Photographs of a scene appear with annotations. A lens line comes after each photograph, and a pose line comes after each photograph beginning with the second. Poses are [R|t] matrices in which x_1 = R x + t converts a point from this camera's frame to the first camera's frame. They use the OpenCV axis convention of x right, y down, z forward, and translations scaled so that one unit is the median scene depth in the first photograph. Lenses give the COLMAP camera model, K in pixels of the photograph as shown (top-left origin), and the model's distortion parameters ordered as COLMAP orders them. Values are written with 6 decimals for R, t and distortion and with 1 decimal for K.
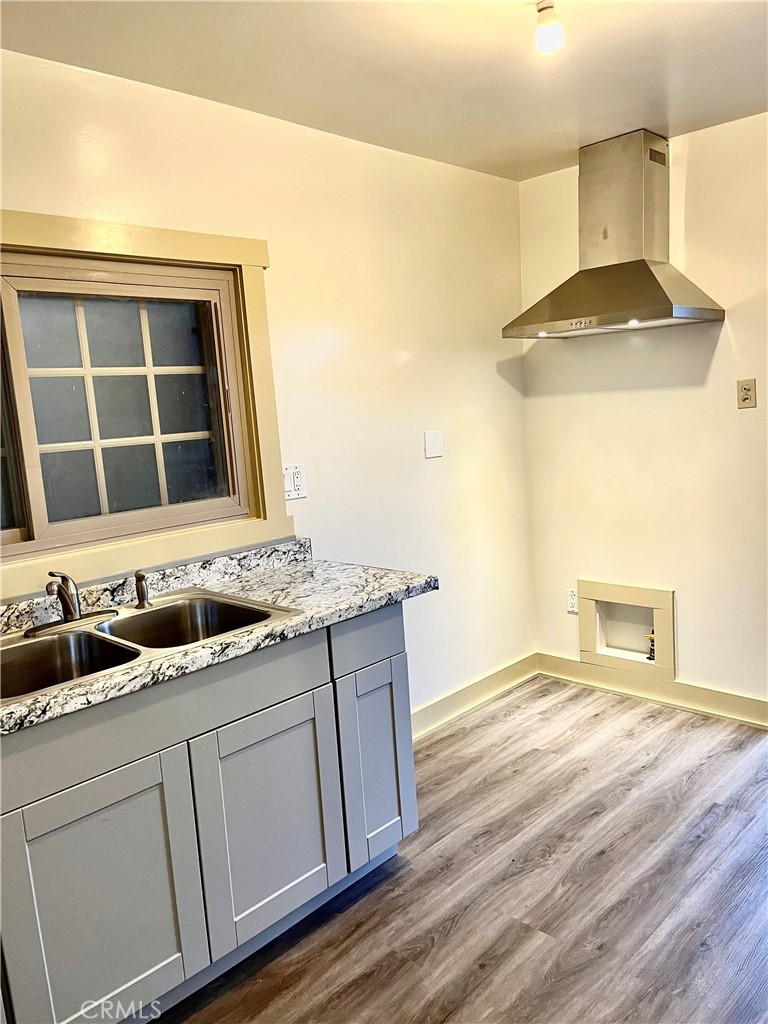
lens RADIAL K [[770.0, 0, 383.7], [0, 770.0, 507.4], [0, 0, 1]] dist [0.061005, -0.062732]
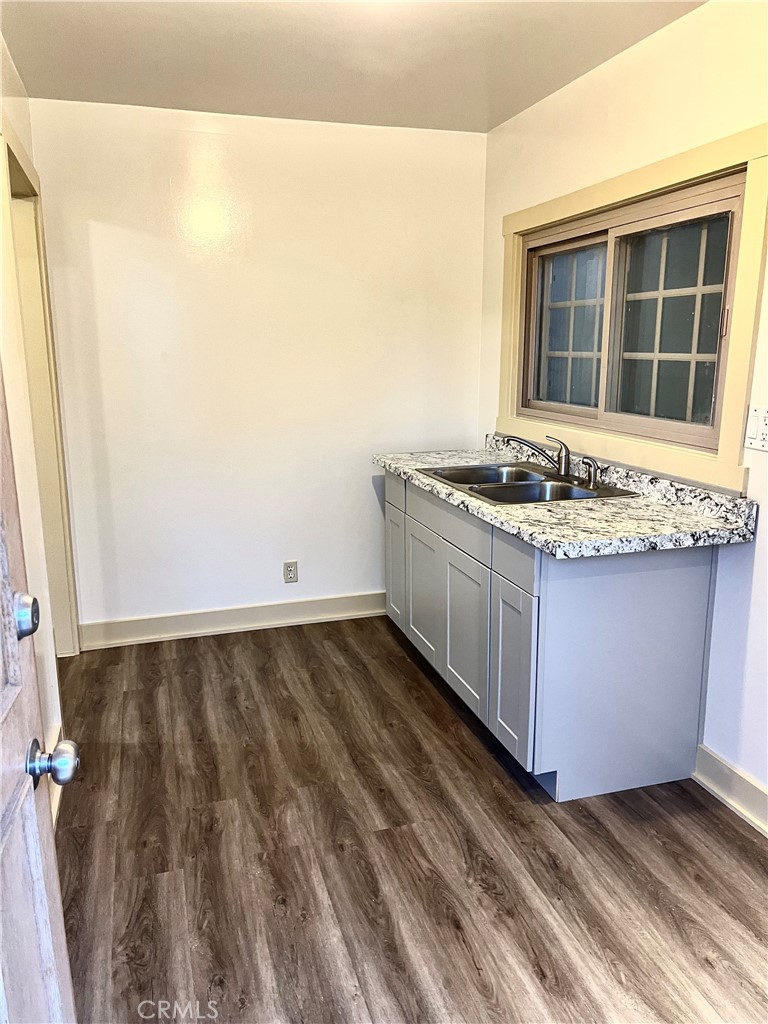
lens RADIAL K [[770.0, 0, 386.7], [0, 770.0, 515.4], [0, 0, 1]] dist [0.061005, -0.062732]
pose [[-0.470143, 0.254335, -0.845151, 0.927939], [-0.094262, 0.937633, 0.334603, -0.219981], [0.877542, 0.236976, -0.416847, 1.231809]]
